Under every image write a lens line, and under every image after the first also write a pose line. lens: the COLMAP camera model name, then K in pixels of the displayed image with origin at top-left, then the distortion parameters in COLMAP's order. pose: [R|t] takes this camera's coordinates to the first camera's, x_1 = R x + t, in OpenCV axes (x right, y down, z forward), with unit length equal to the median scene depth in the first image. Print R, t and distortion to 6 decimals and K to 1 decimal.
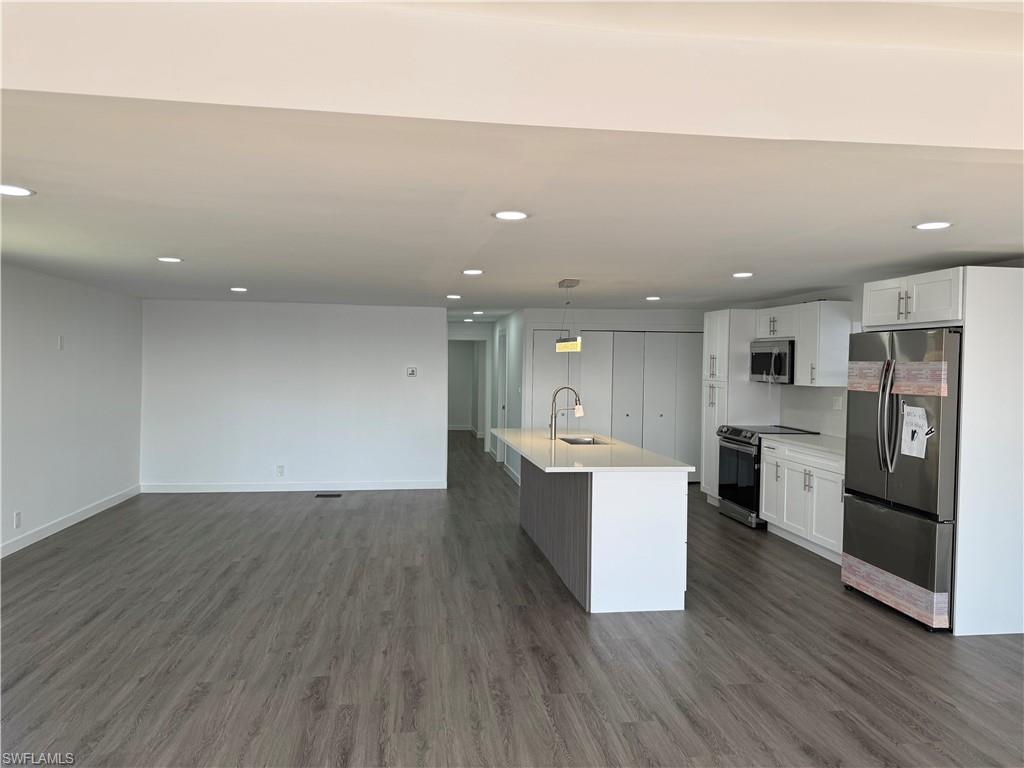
lens RADIAL K [[713.3, 0, 511.9], [0, 713.3, 389.7], [0, 0, 1]] dist [0.082267, -0.103913]
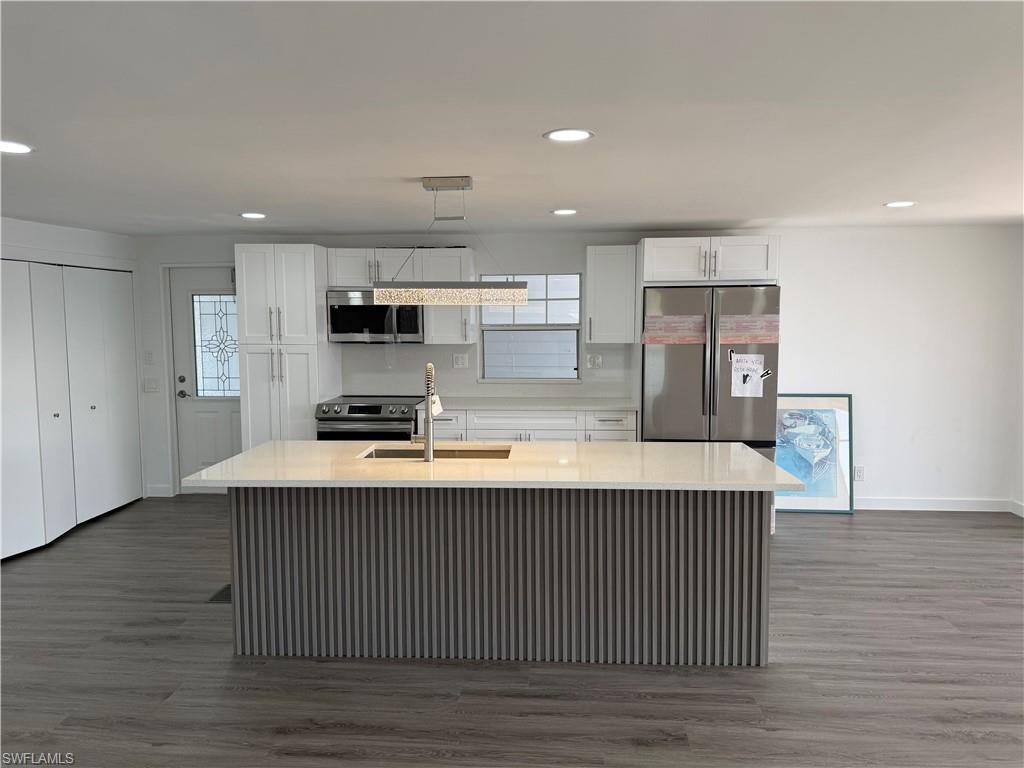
lens RADIAL K [[713.3, 0, 511.9], [0, 713.3, 389.7], [0, 0, 1]] dist [0.082267, -0.103913]
pose [[0.218383, -0.112211, 0.969390, -0.661949], [0.044775, 0.993473, 0.104912, -0.058686], [-0.974835, 0.020494, 0.221982, 1.143059]]
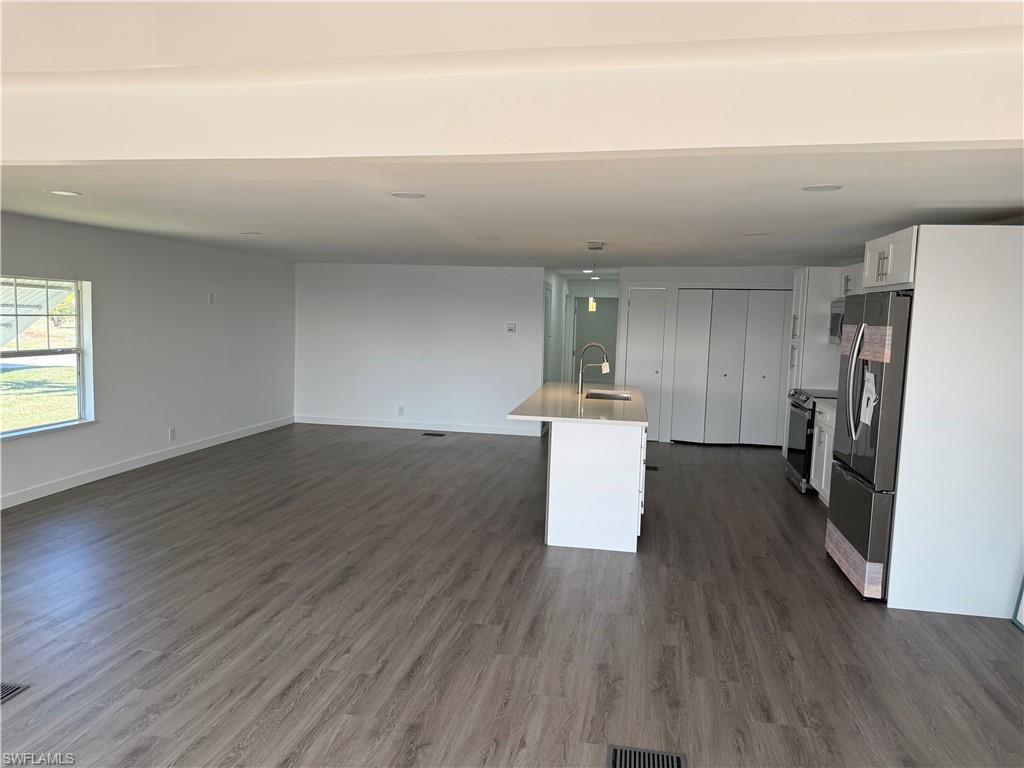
lens RADIAL K [[706.8, 0, 515.4], [0, 706.8, 391.8], [0, 0, 1]] dist [0.172968, -0.305962]
pose [[0.951183, 0.046043, -0.305172, 0.412881], [-0.025851, 0.997220, 0.069882, -0.006552], [0.307542, -0.058582, 0.949730, -0.065953]]
